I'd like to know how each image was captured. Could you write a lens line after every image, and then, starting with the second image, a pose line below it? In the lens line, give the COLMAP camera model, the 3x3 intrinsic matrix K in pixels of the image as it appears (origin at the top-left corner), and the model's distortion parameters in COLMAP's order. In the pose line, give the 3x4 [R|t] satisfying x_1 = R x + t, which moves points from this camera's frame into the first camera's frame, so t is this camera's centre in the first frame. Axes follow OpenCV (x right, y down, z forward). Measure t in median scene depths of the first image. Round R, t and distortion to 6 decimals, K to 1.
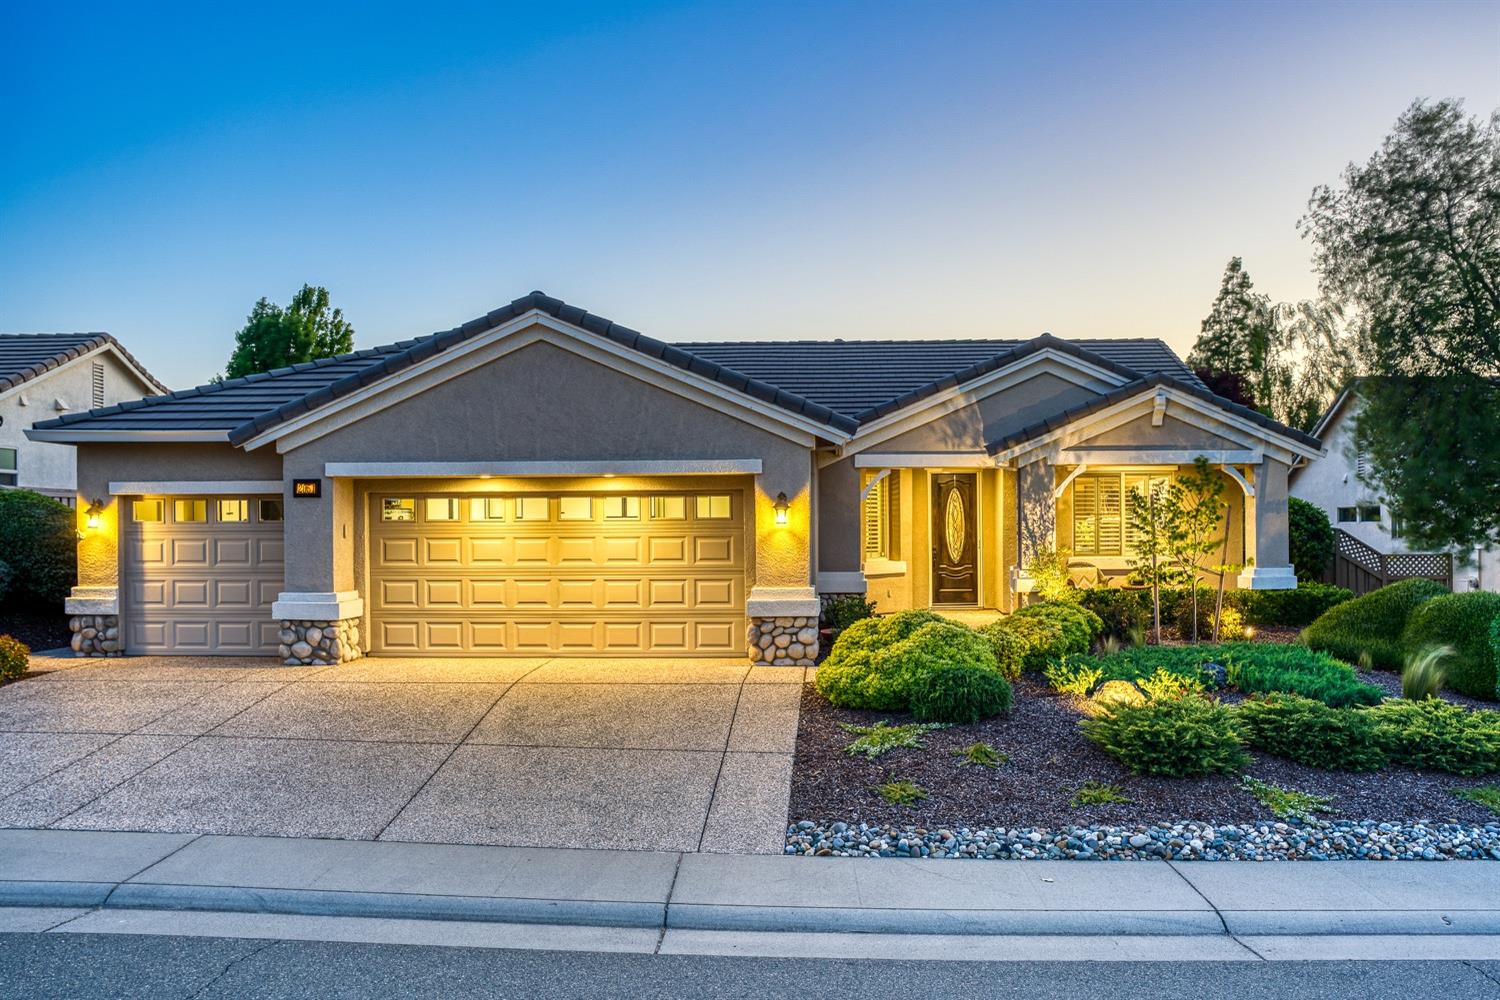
lens RADIAL K [[1113.9, 0, 750.0], [0, 1113.9, 500.0], [0, 0, 1]] dist [-0.087591, 0.027580]
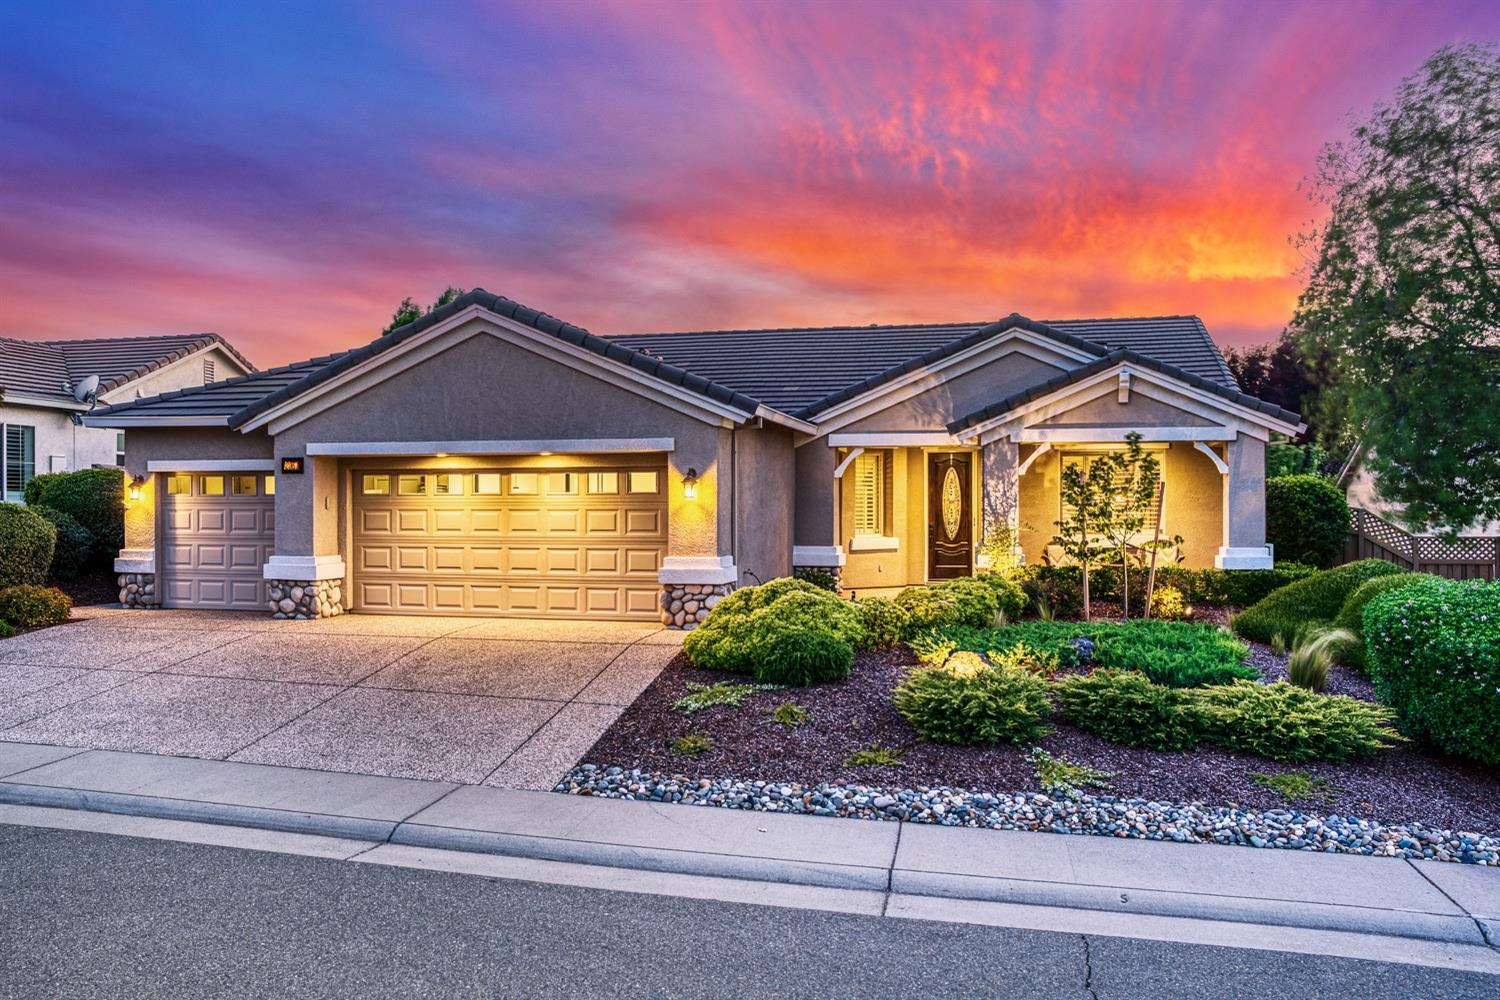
lens RADIAL K [[1072.9, 0, 750.0], [0, 1072.9, 500.0], [0, 0, 1]] dist [-0.057954, -0.000144]
pose [[0.983139, 0.004536, -0.182805, 0.272193], [-0.001685, 0.999875, 0.015747, 0.007129], [0.182854, -0.015174, 0.983023, -0.006890]]
